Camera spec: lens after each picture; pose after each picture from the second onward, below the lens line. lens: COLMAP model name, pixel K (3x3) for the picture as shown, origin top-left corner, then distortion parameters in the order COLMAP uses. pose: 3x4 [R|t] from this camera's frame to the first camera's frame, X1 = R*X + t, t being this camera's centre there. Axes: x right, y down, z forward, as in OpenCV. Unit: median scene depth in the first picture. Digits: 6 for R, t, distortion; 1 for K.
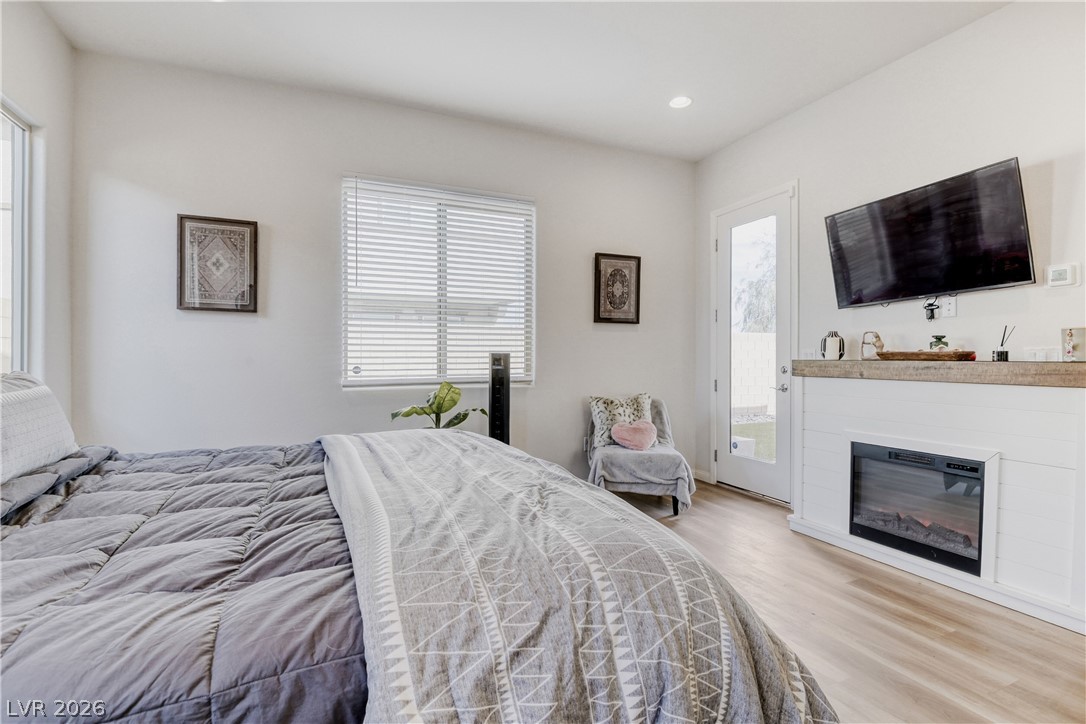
lens RADIAL K [[509.6, 0, 543.5], [0, 509.6, 364.8], [0, 0, 1]] dist [-0.004801, -0.020609]
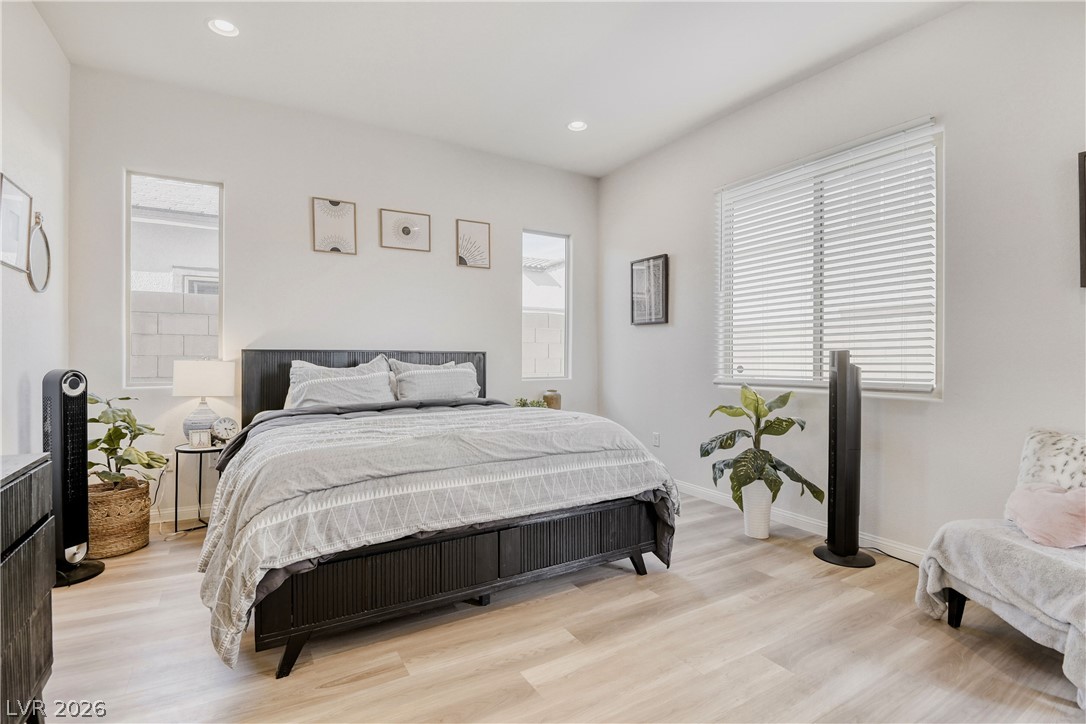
lens RADIAL K [[509.6, 0, 543.5], [0, 509.6, 364.8], [0, 0, 1]] dist [-0.004801, -0.020609]
pose [[0.120610, 0.010700, -0.992642, 0.633097], [-0.009608, 0.999908, 0.009611, -0.004962], [0.992654, 0.008378, 0.120701, 0.484756]]
